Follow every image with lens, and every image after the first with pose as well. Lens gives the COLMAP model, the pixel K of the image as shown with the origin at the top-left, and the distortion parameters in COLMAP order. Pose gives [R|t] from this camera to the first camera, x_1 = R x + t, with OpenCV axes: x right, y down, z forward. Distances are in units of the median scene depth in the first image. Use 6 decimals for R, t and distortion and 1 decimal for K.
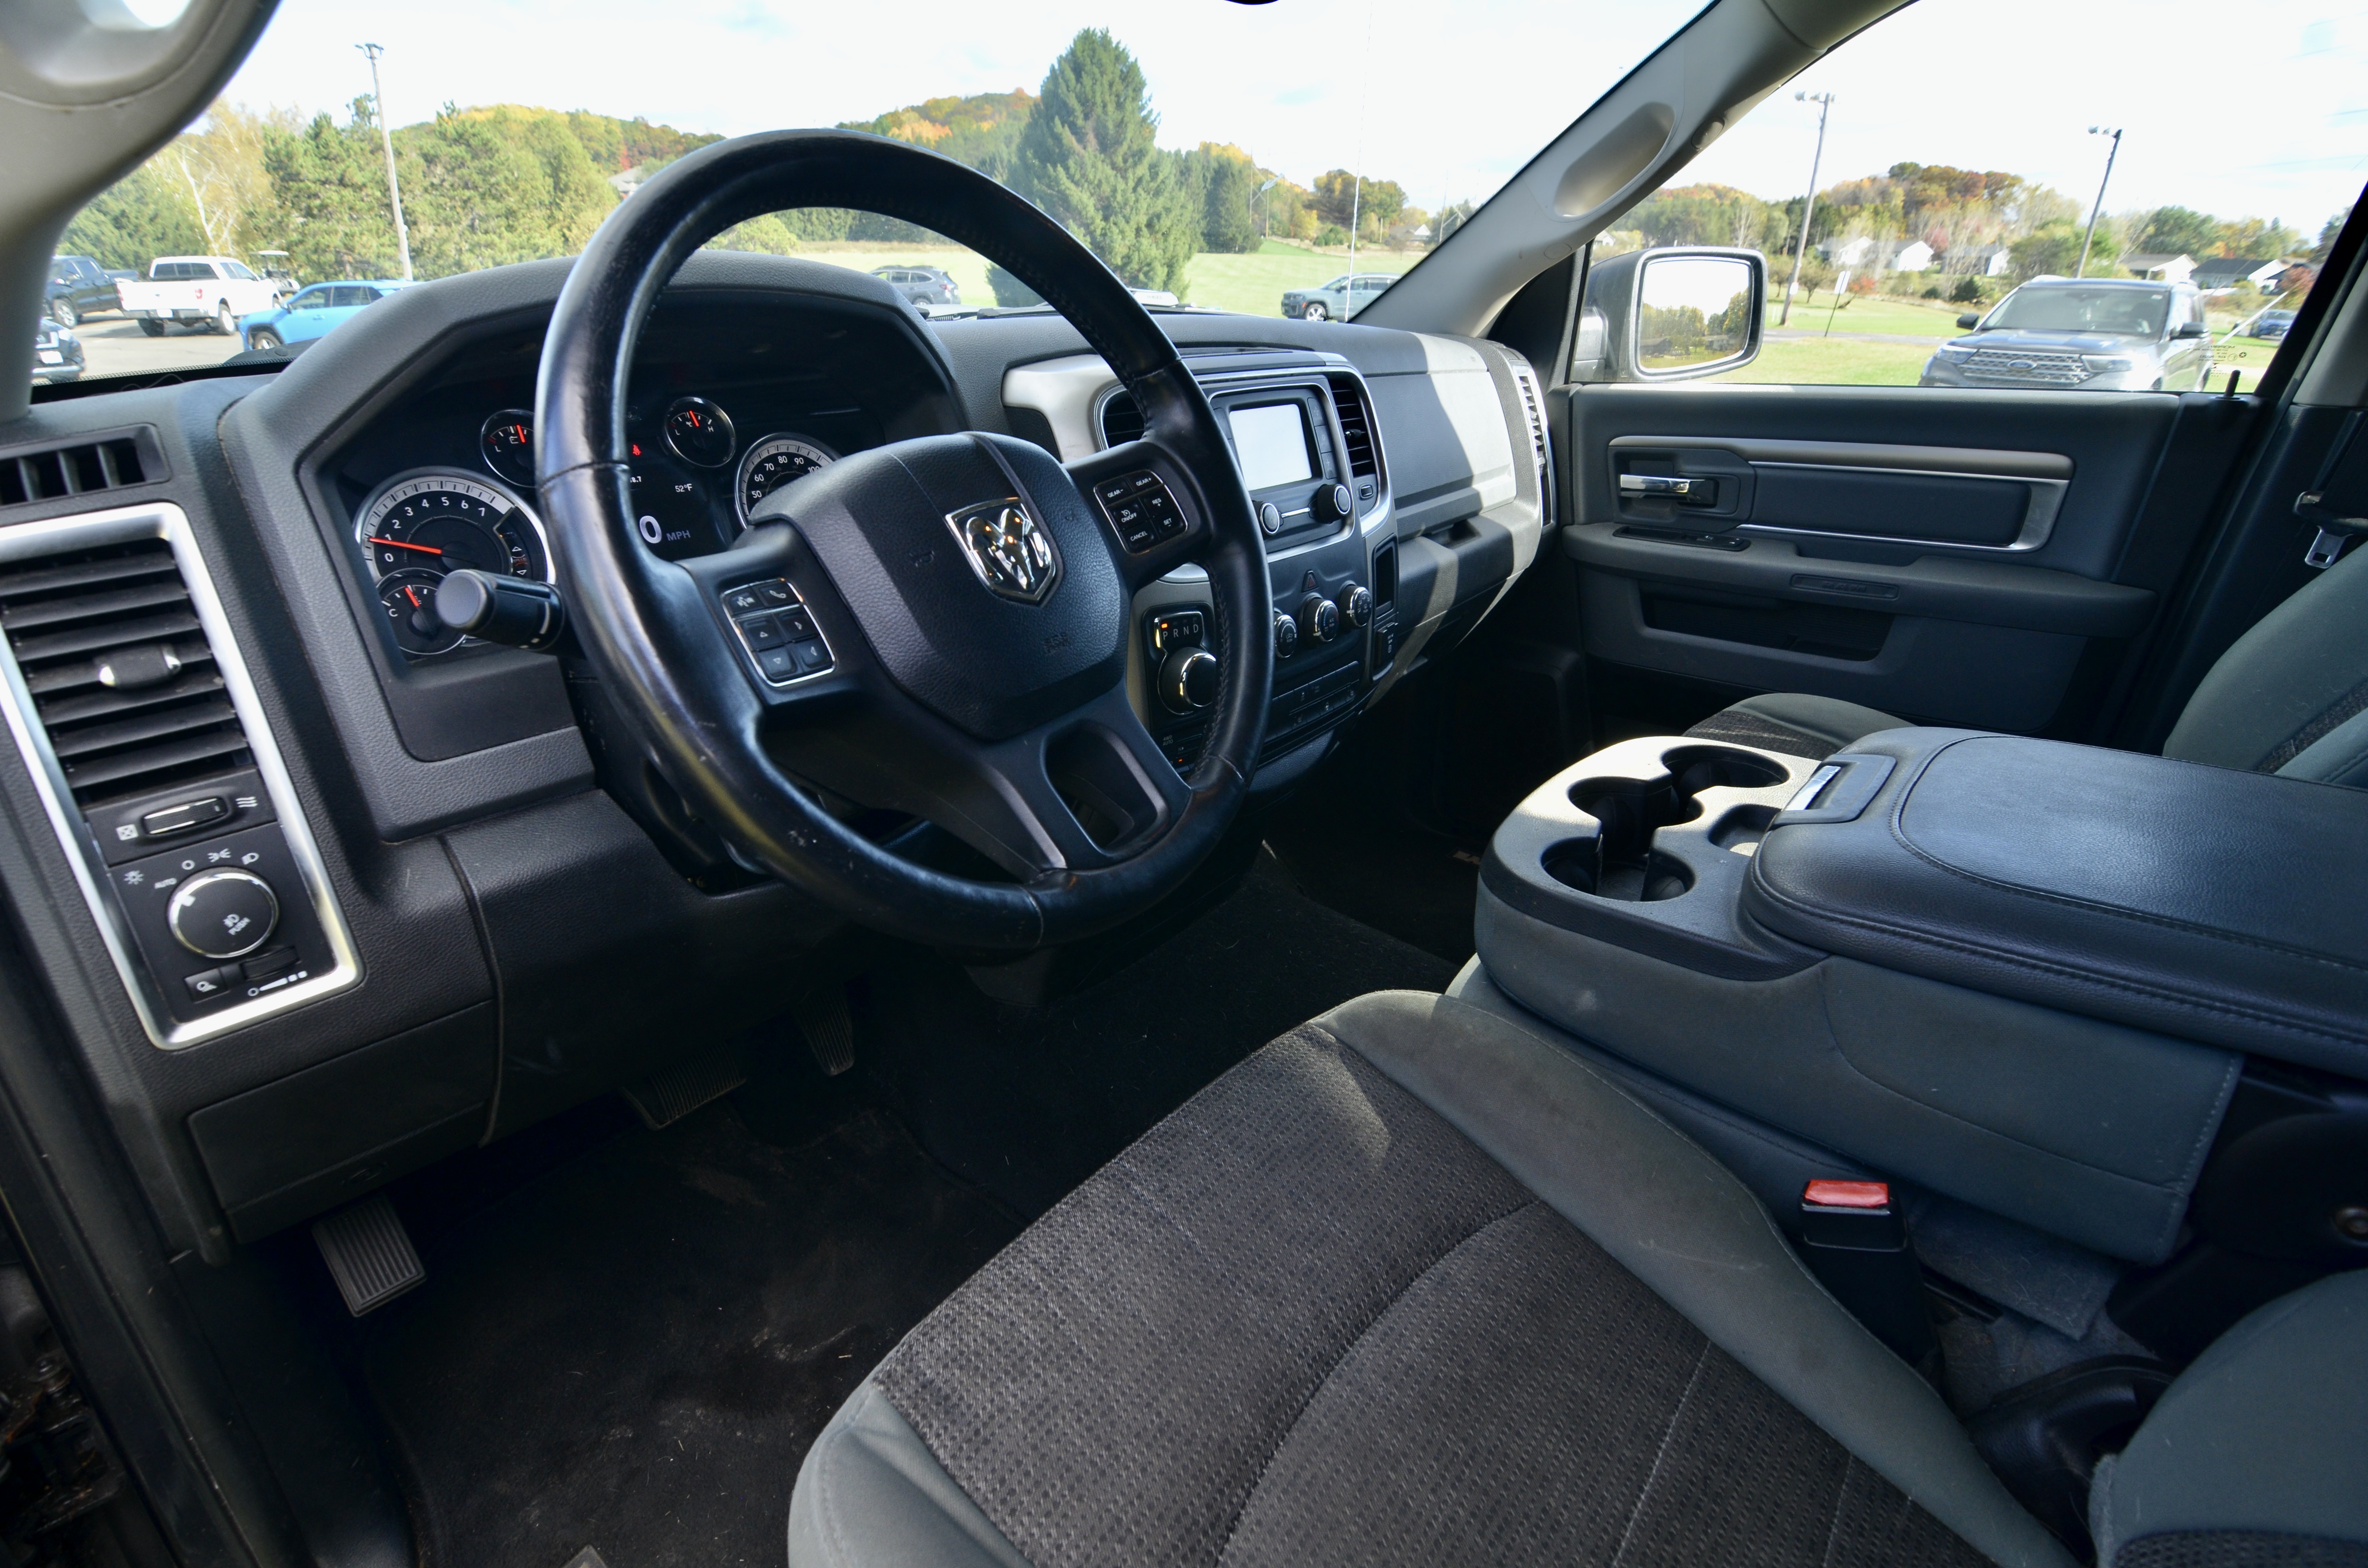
lens RADIAL K [[1136.5, 0, 1174.3], [0, 1136.5, 784.4], [0, 0, 1]] dist [-0.004324, -0.011741]
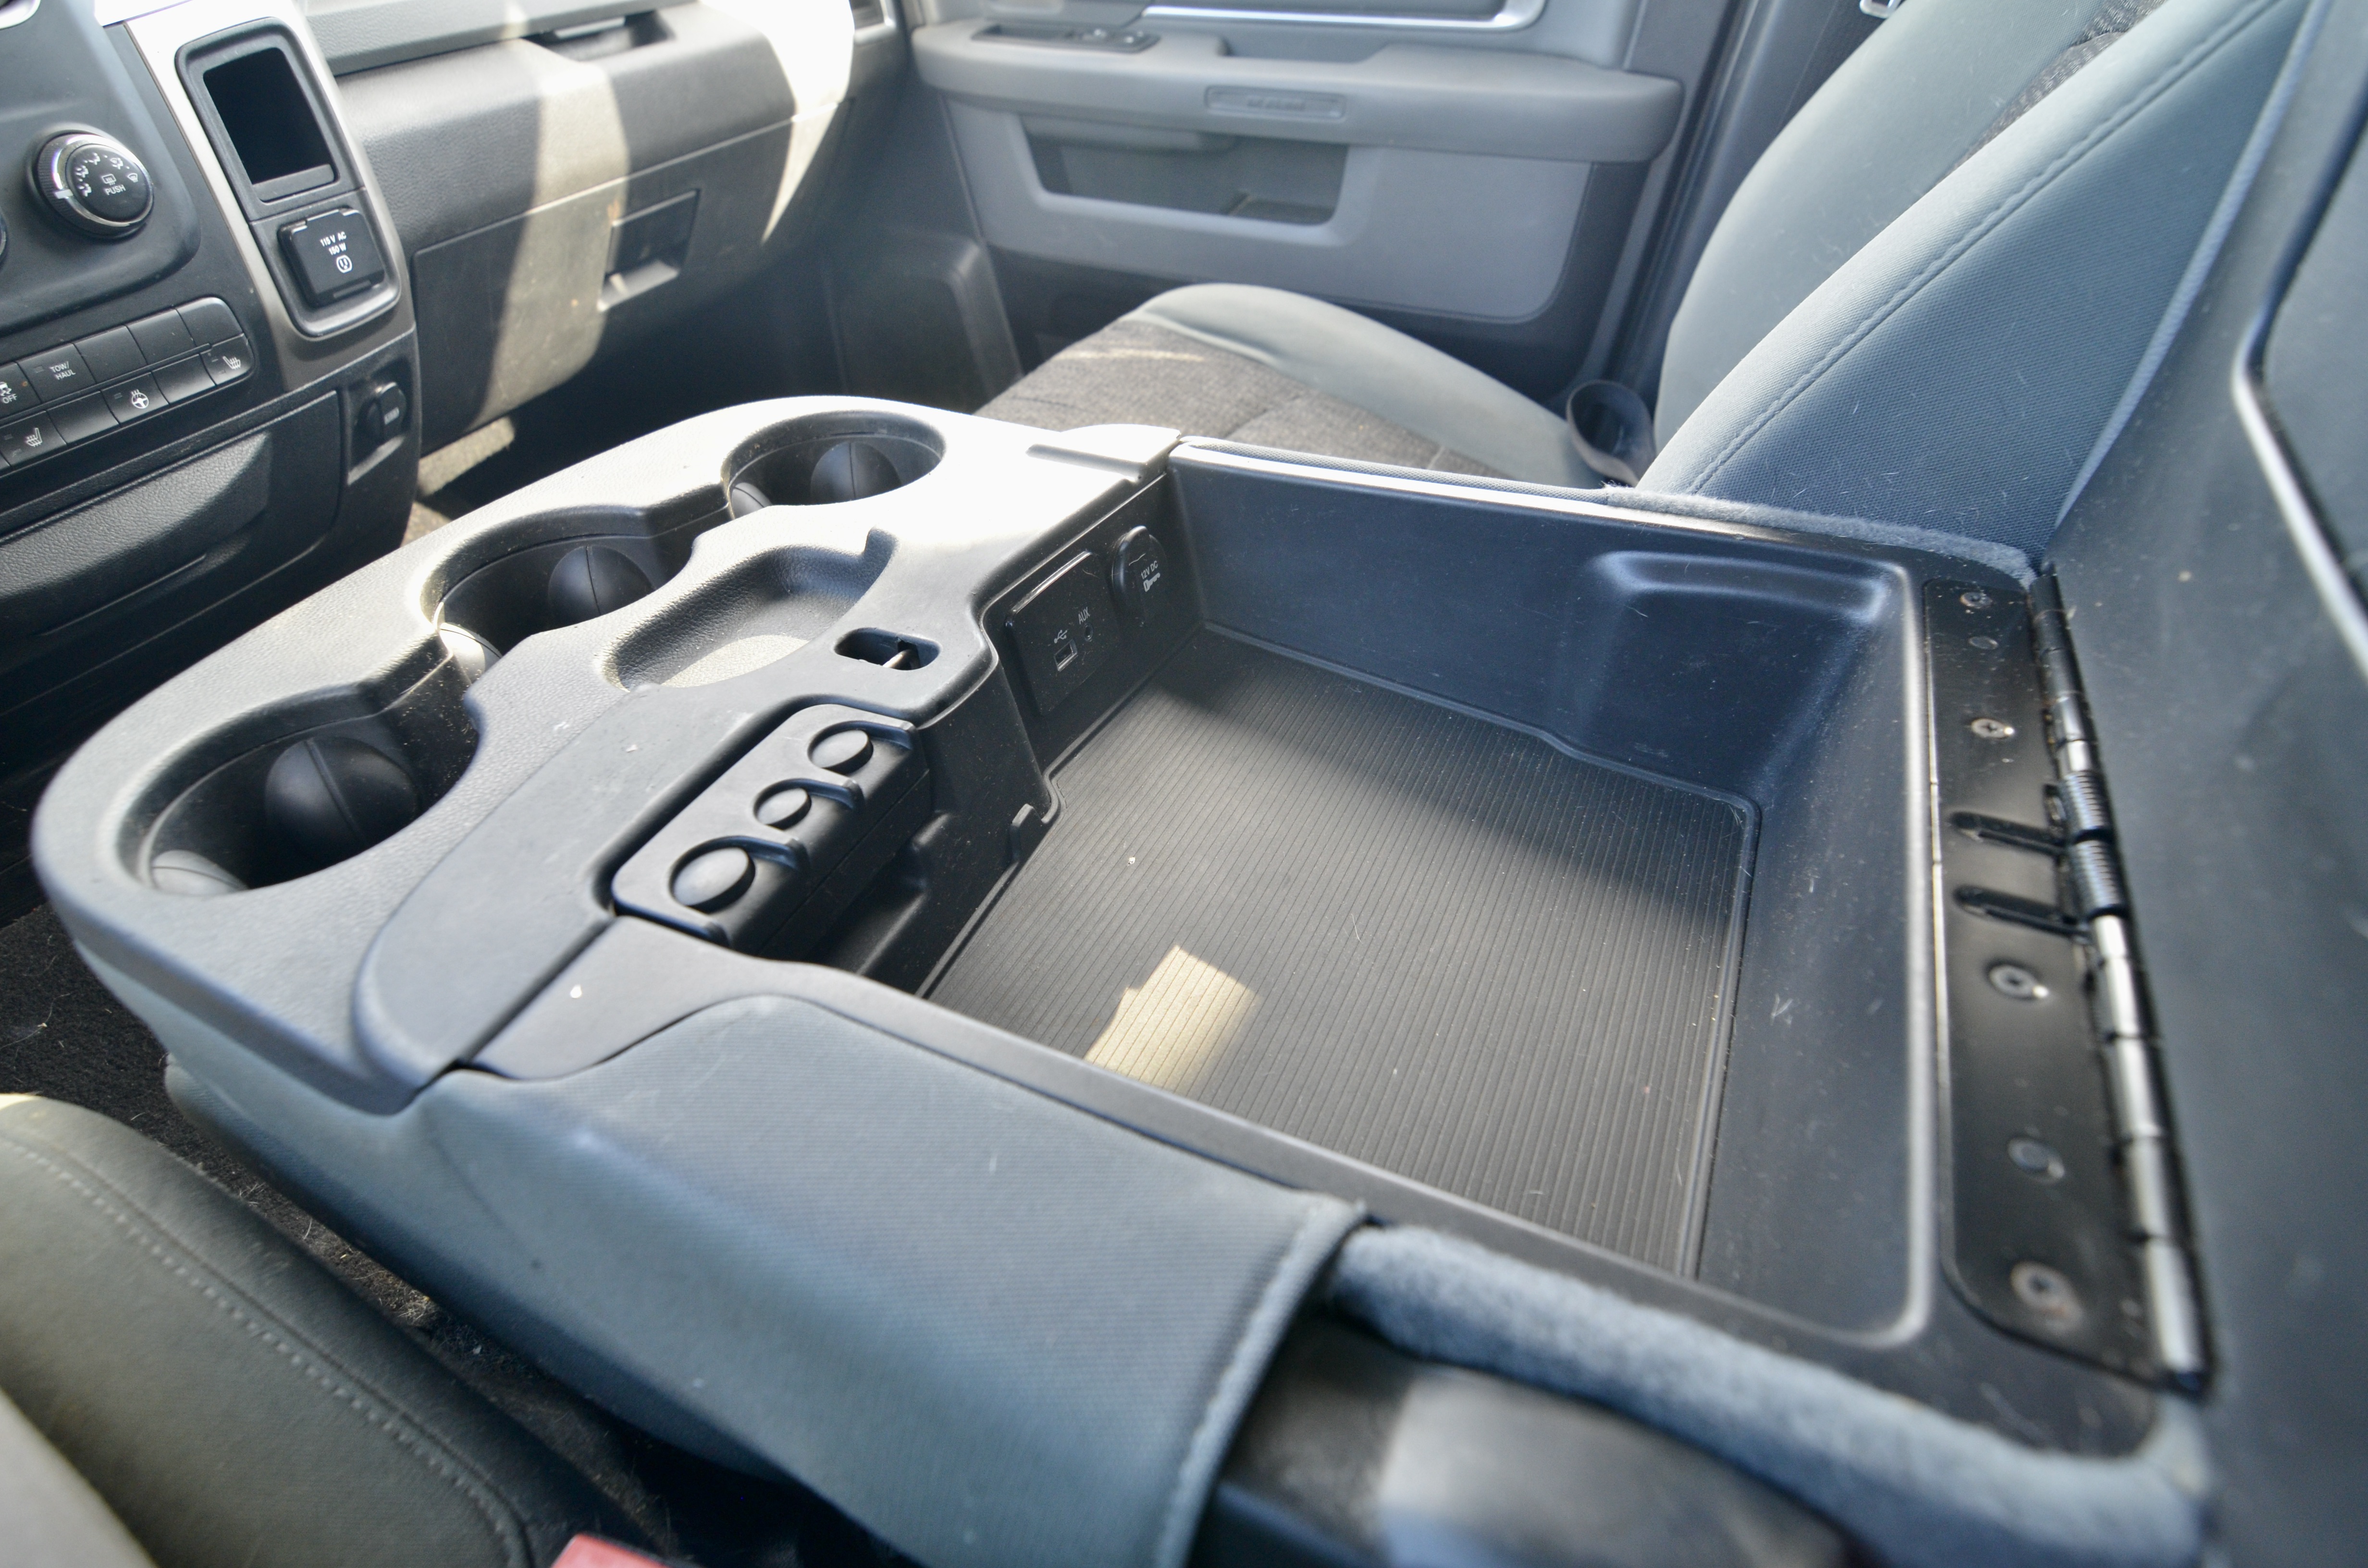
lens RADIAL K [[1164.6, 0, 1169.9], [0, 1164.6, 796.2], [0, 0, 1]] dist [-0.027805, -0.000164]
pose [[0.969821, -0.158903, 0.184926, 0.357892], [0.093541, 0.942906, 0.319652, -0.016677], [-0.225161, -0.292707, 0.929314, 0.289690]]
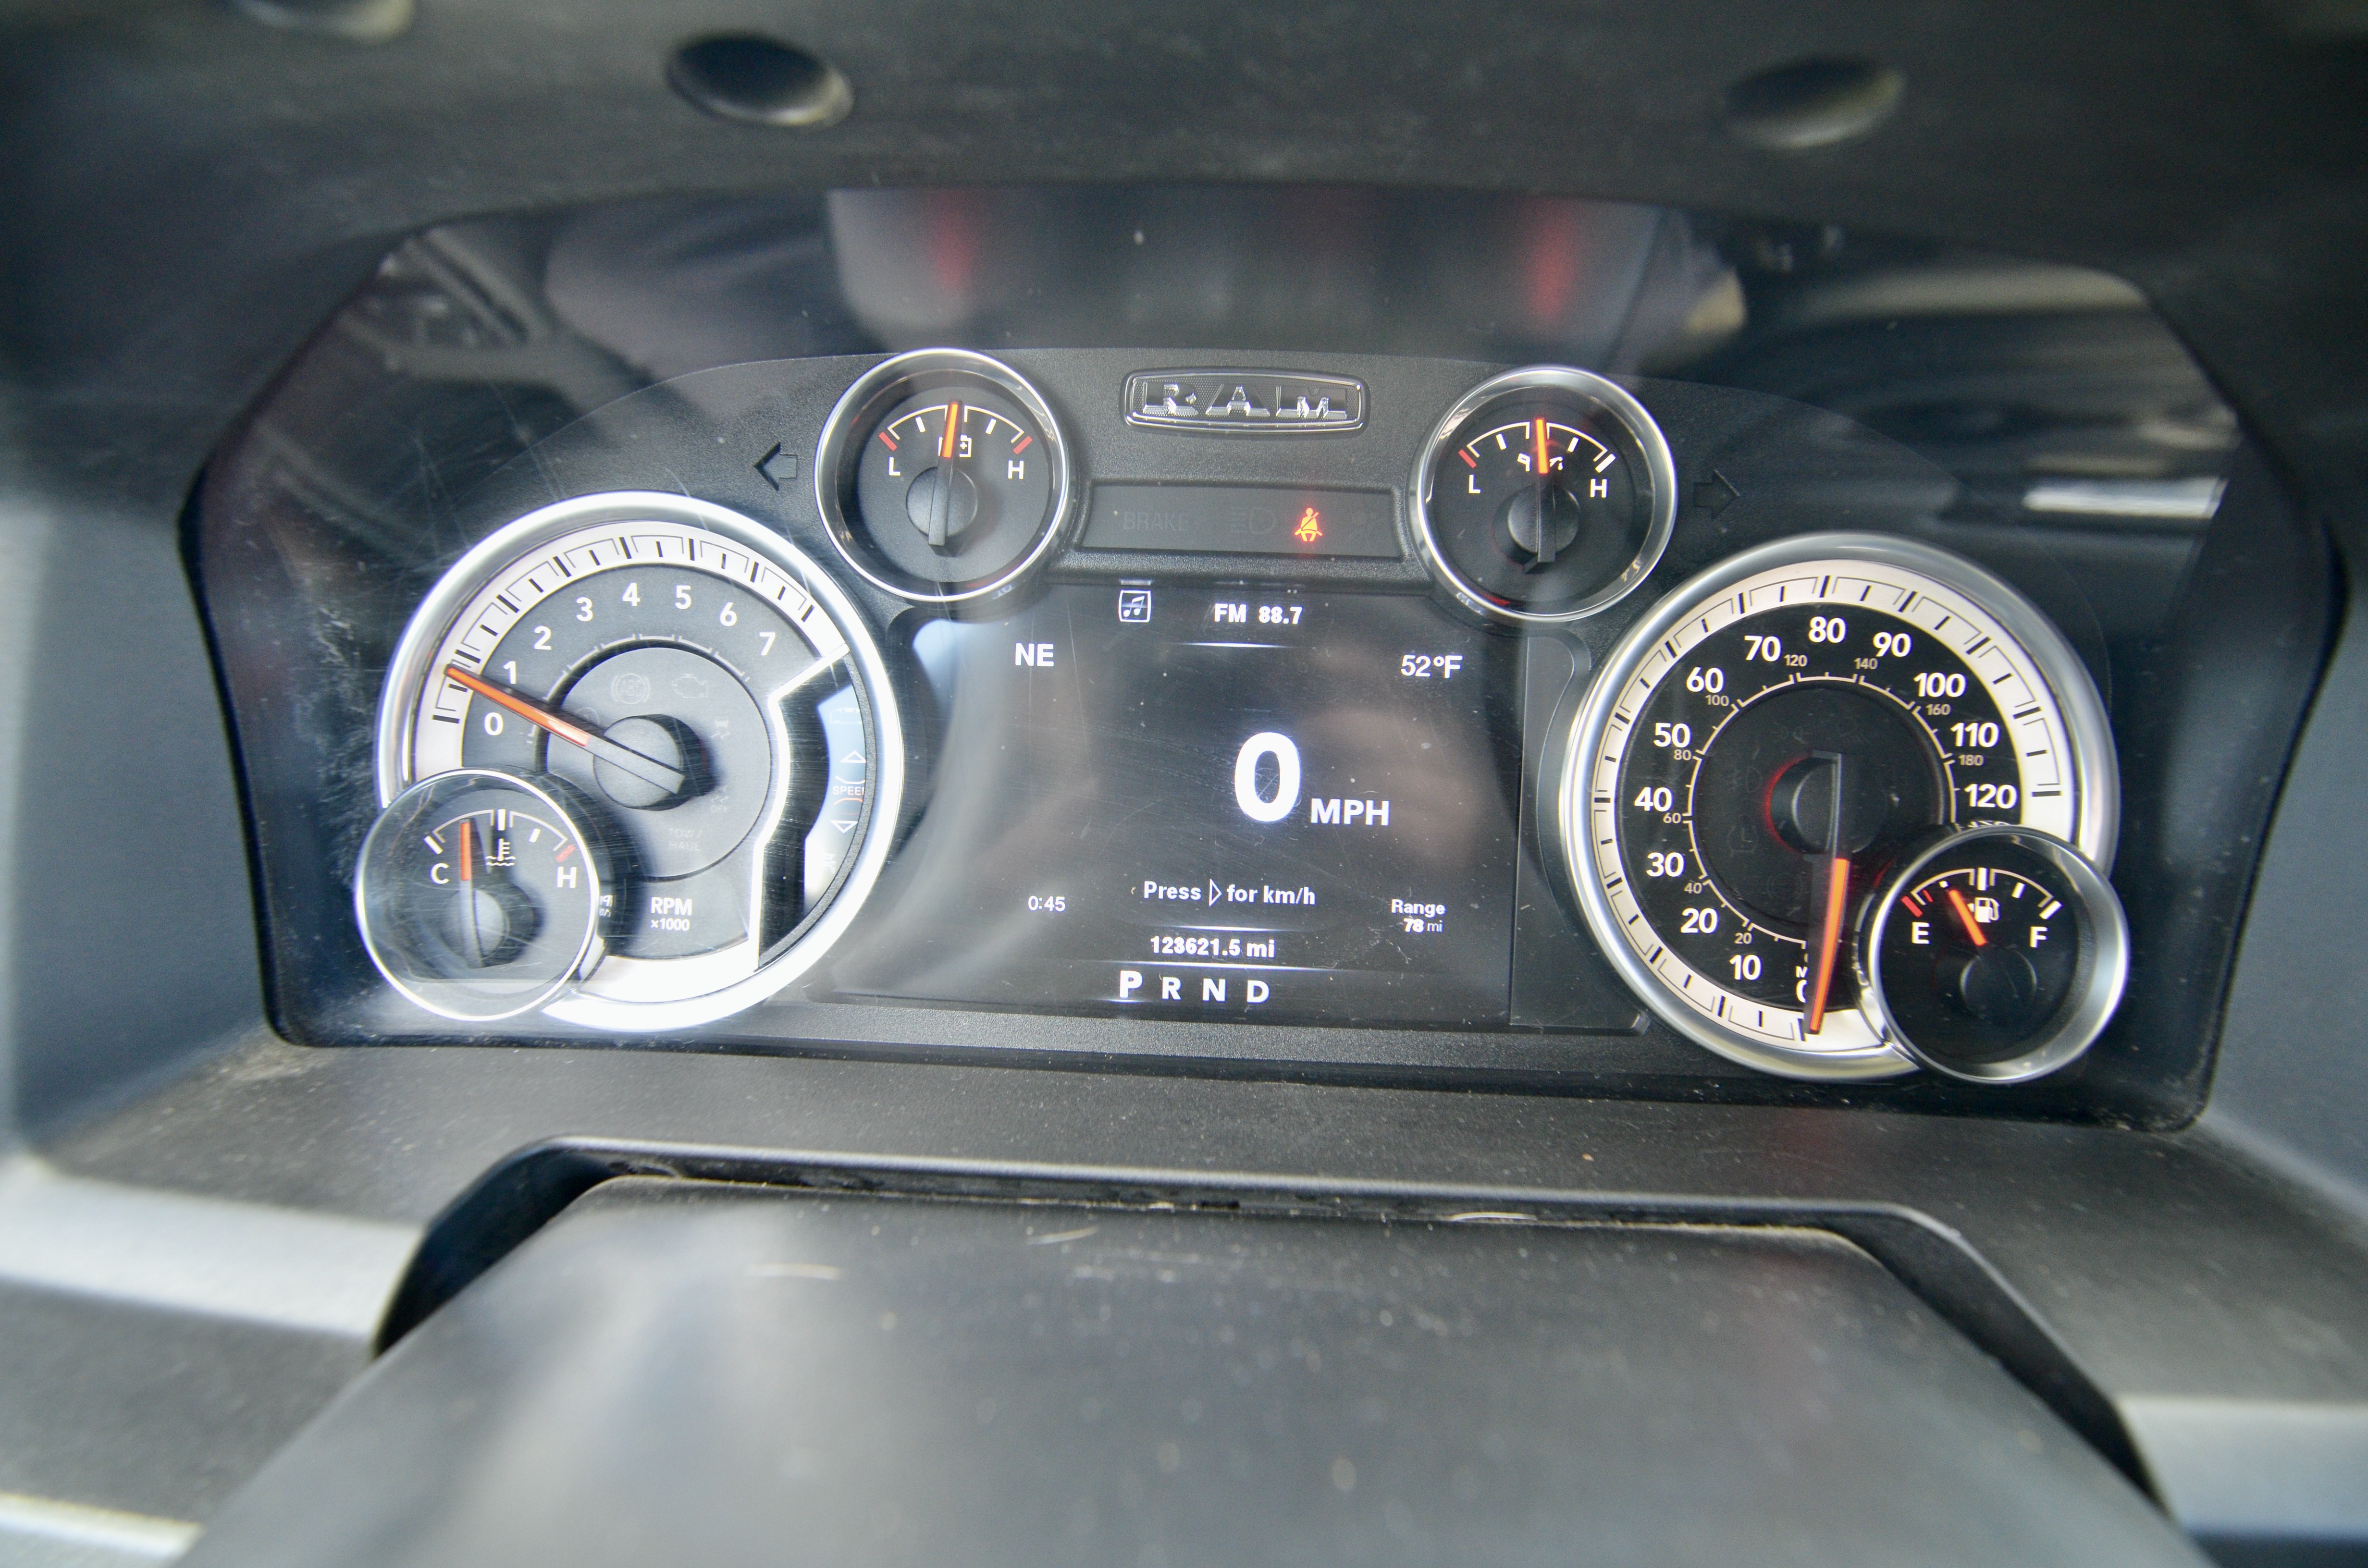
lens RADIAL K [[1136.5, 0, 1174.3], [0, 1136.5, 784.4], [0, 0, 1]] dist [-0.004324, -0.011741]
pose [[0.598585, 0.346117, -0.722426, -0.136166], [-0.337839, 0.926788, 0.164102, -0.144902], [0.726334, 0.145834, 0.671693, 0.421245]]
